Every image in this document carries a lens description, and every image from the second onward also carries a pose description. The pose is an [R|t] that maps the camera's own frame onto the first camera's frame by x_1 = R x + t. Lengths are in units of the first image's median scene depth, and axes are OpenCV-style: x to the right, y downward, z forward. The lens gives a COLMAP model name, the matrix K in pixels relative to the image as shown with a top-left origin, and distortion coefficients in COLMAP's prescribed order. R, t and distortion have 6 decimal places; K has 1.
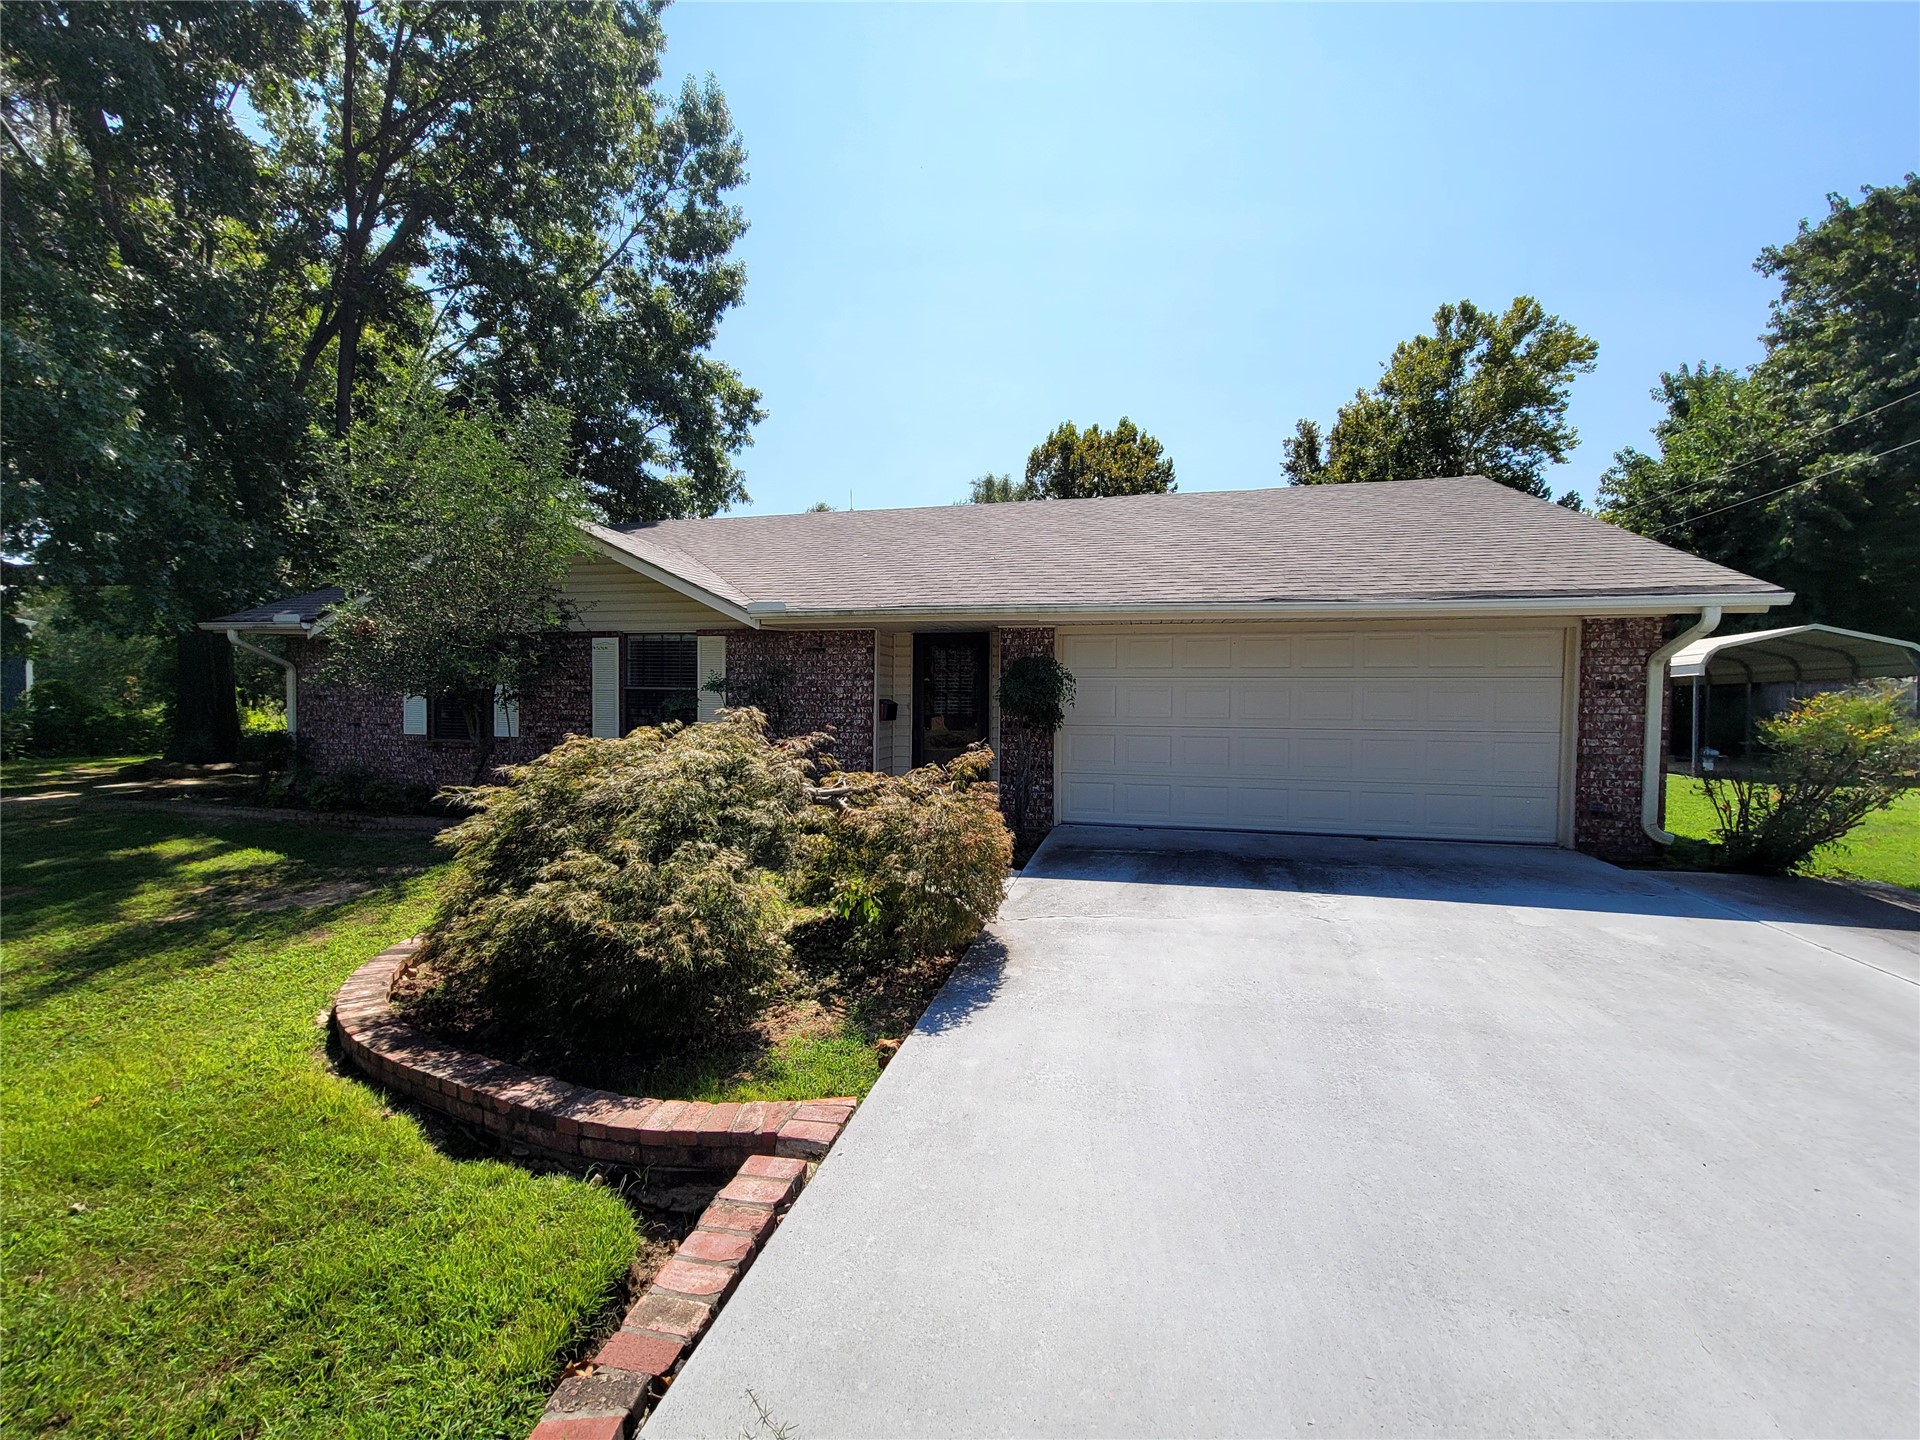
lens RADIAL K [[786.3, 0, 966.8], [0, 786.3, 723.0], [0, 0, 1]] dist [-0.005732, 0.003057]
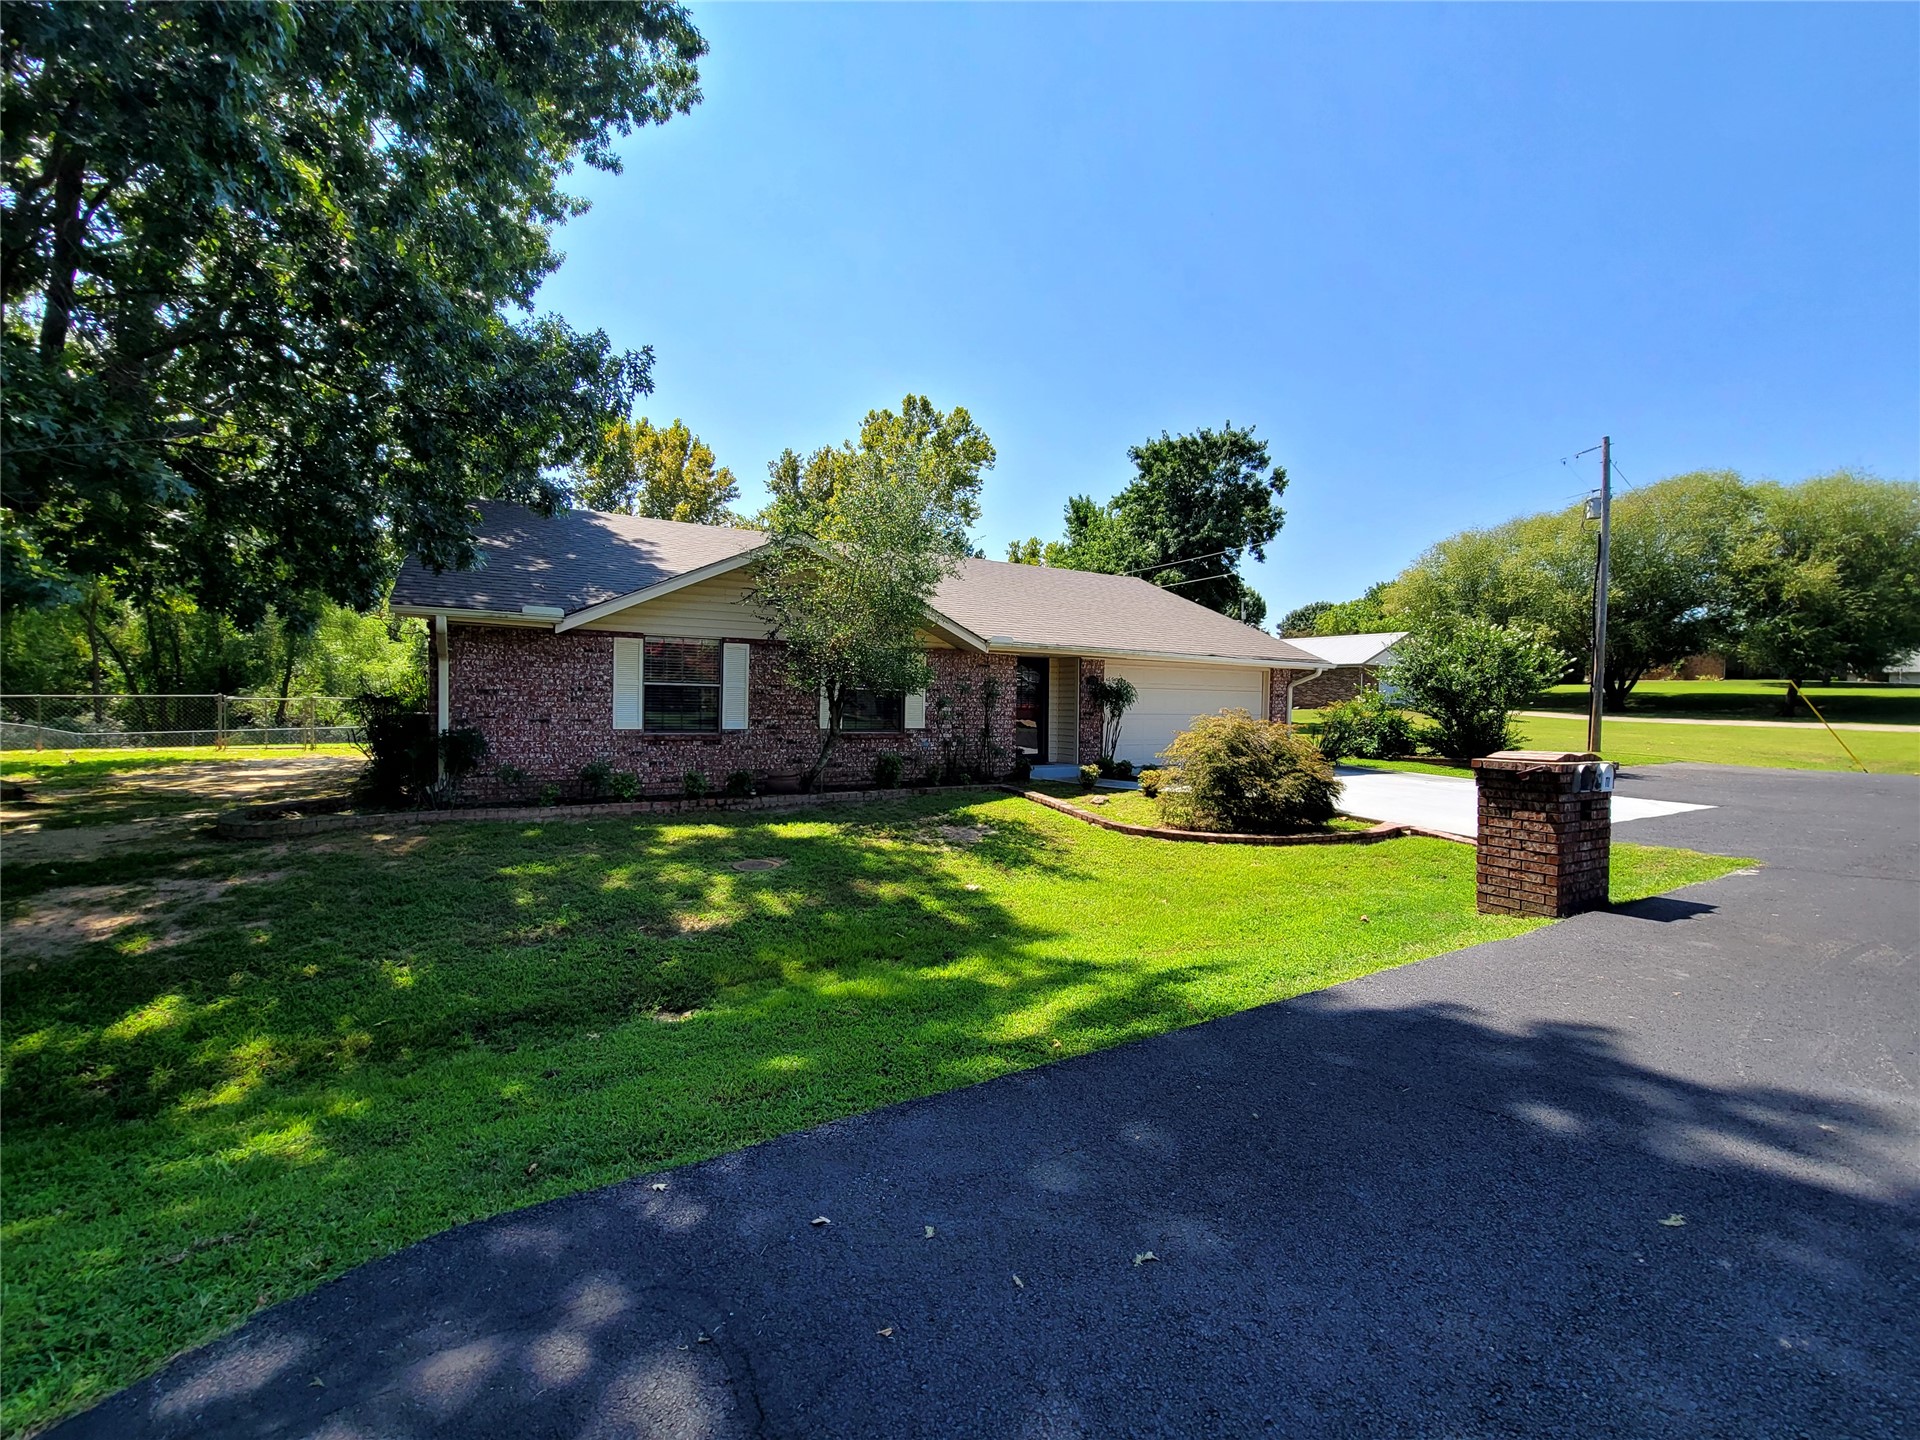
lens RADIAL K [[786.3, 0, 957.1], [0, 786.3, 726.1], [0, 0, 1]] dist [-0.005732, 0.003057]
pose [[0.718247, -0.020266, 0.695493, -0.486935], [0.006996, 0.999736, 0.021906, -0.003907], [-0.695753, -0.010868, 0.718199, -0.021157]]
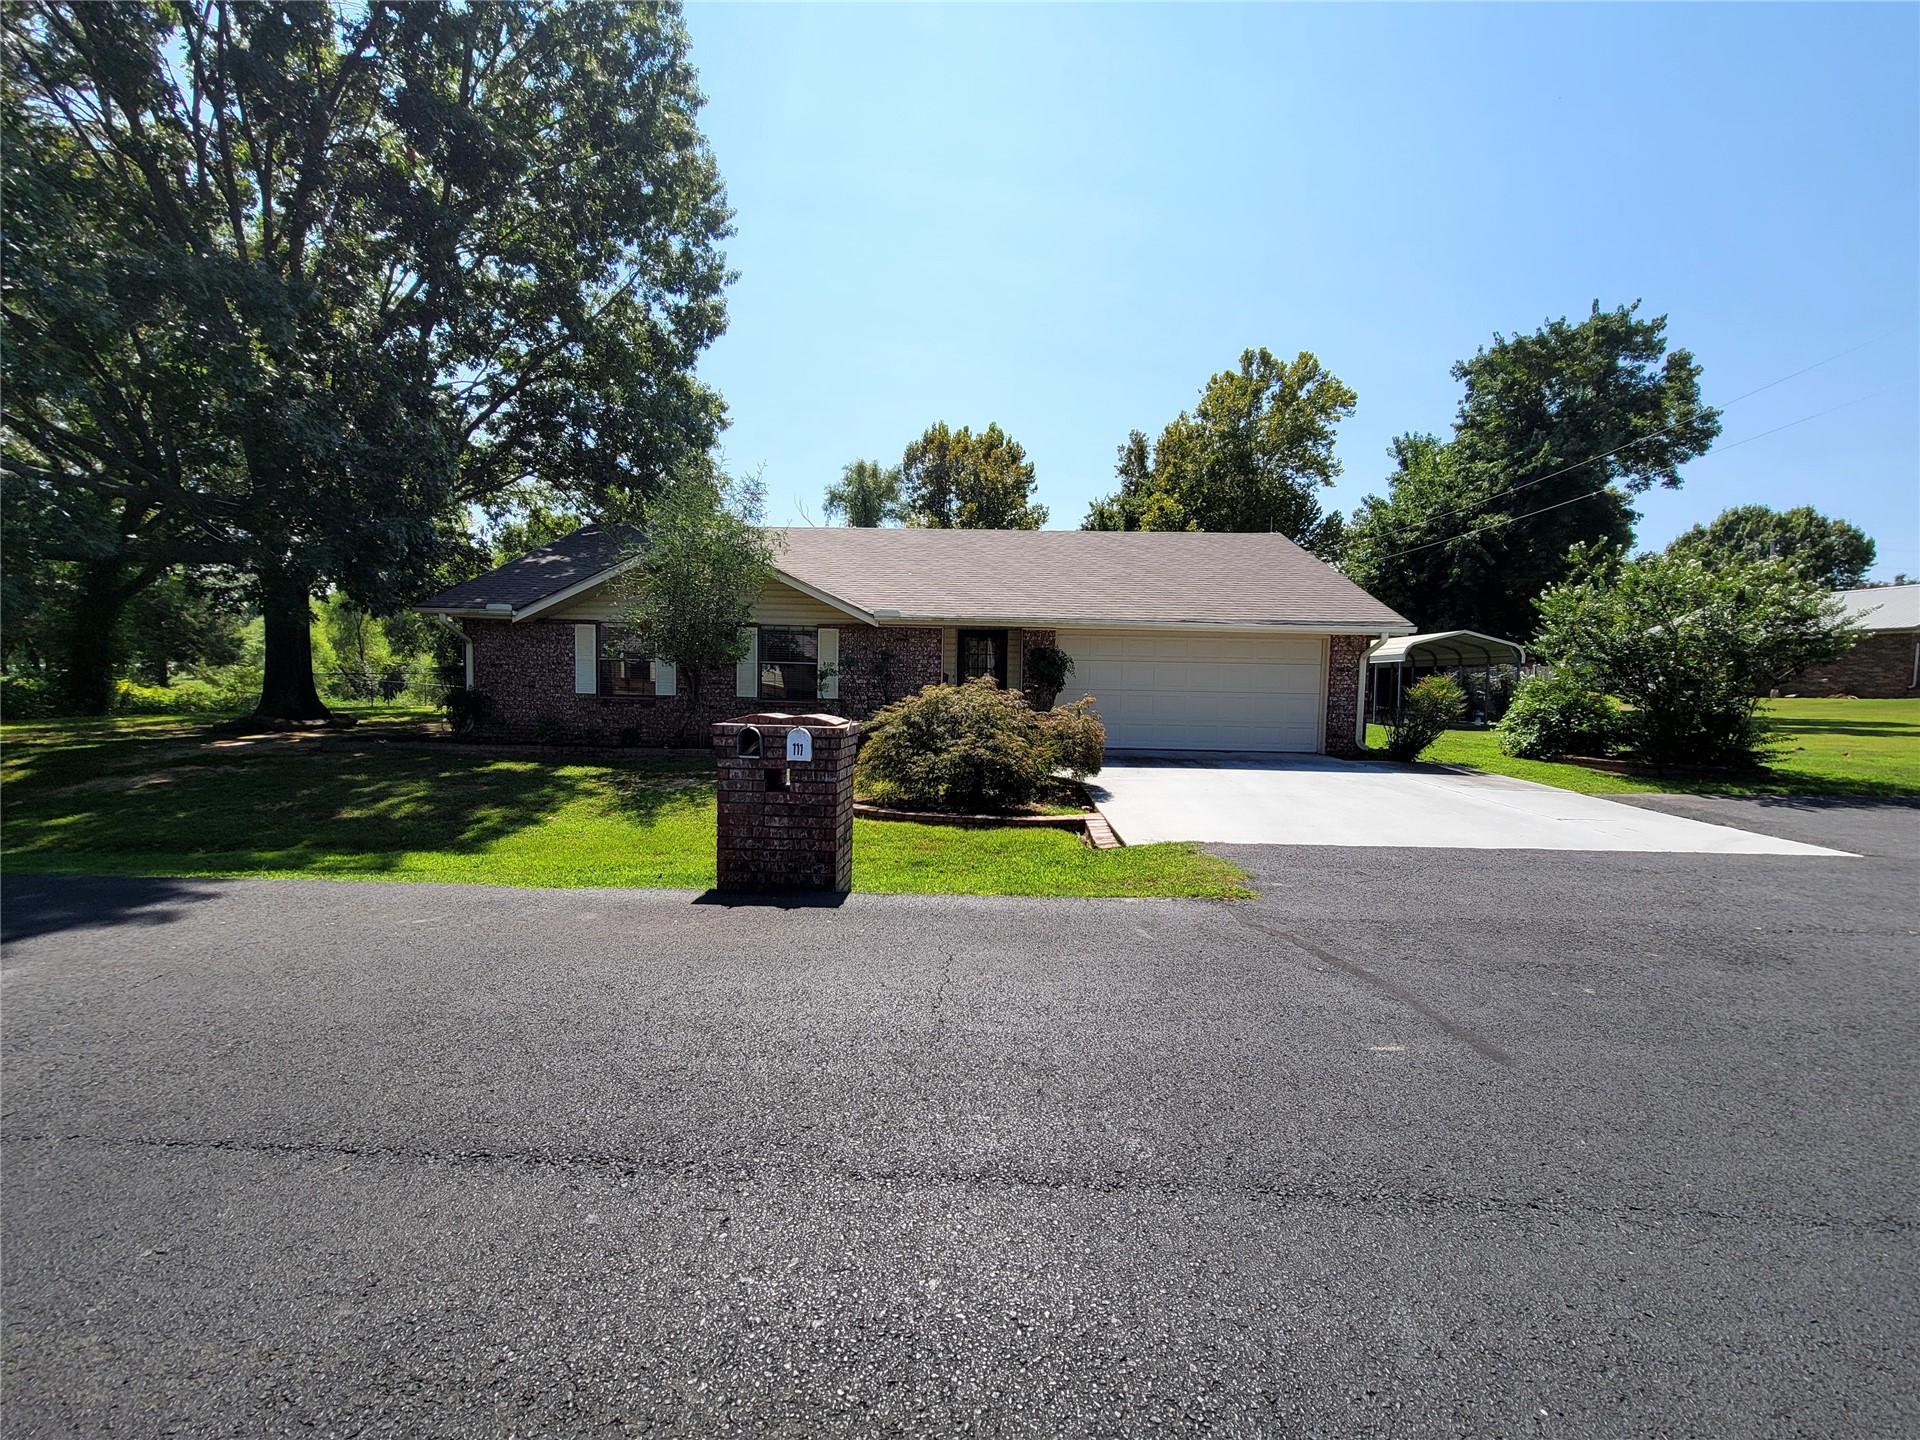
lens RADIAL K [[786.3, 0, 963.1], [0, 786.3, 728.5], [0, 0, 1]] dist [-0.005732, 0.003057]
pose [[0.976752, -0.003943, 0.214335, -0.154815], [-0.005370, 0.999067, 0.042850, 0.005951], [-0.214304, -0.043005, 0.975820, -0.210780]]
